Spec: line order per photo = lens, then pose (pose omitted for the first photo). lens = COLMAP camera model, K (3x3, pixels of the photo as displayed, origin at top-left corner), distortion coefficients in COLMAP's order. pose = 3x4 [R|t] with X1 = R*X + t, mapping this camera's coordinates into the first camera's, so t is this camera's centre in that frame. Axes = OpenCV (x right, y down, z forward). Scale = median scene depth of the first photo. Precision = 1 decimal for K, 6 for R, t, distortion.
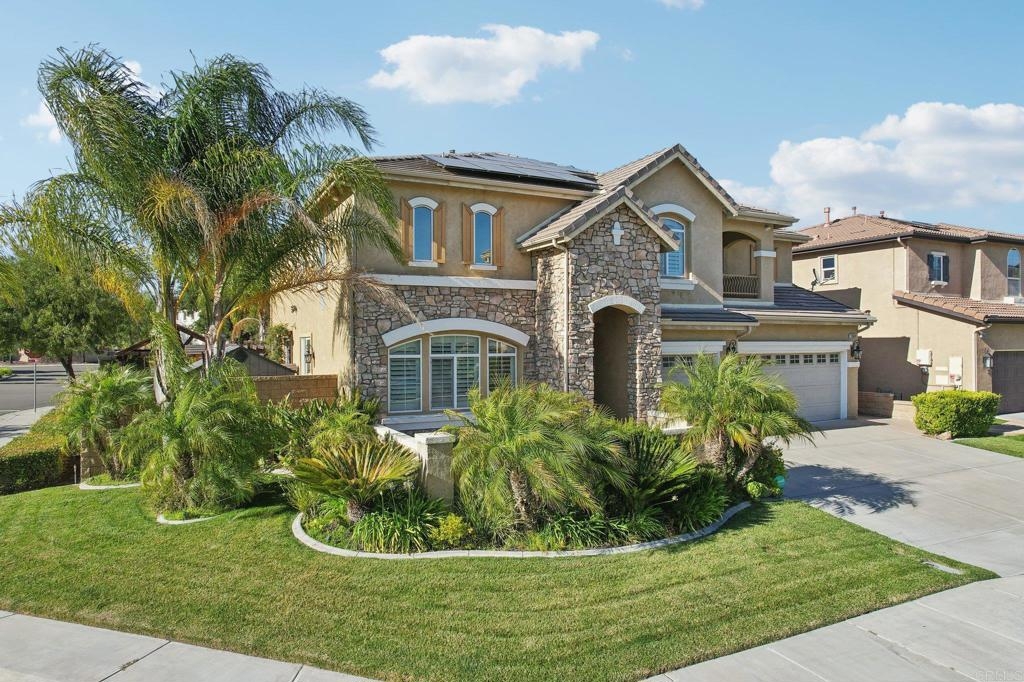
lens RADIAL K [[669.2, 0, 518.8], [0, 669.2, 328.8], [0, 0, 1]] dist [-0.075850, 0.072935]
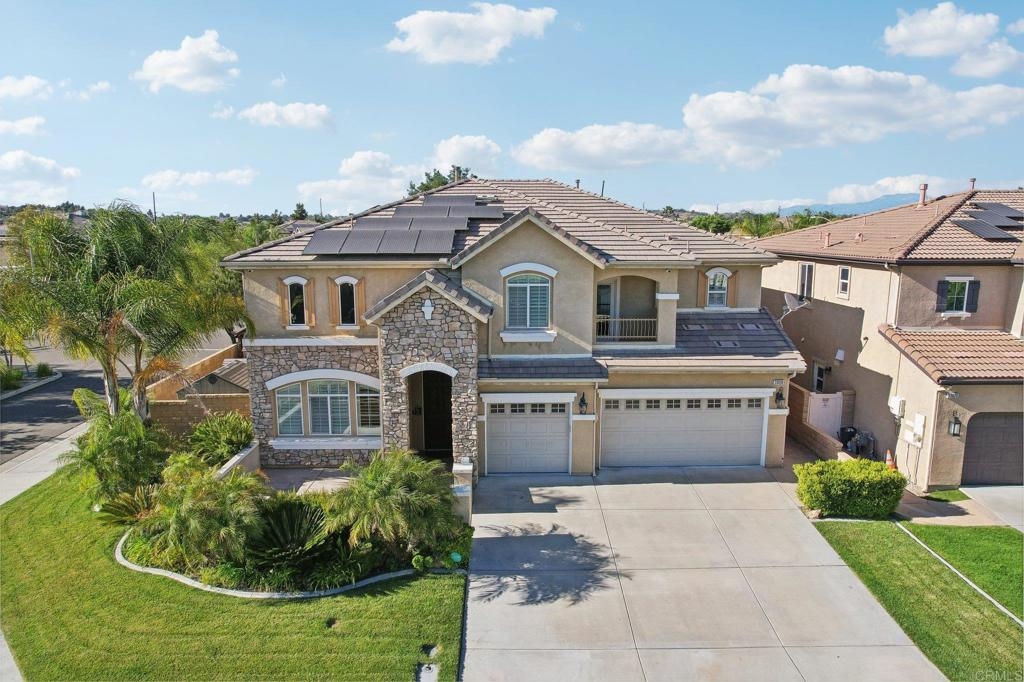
lens RADIAL K [[669.2, 0, 518.8], [0, 669.2, 328.8], [0, 0, 1]] dist [-0.075850, 0.072935]
pose [[0.896480, 0.068220, -0.437802, 0.778350], [0.007013, 0.985768, 0.167968, -0.296233], [0.443029, -0.153650, 0.883242, 0.039440]]
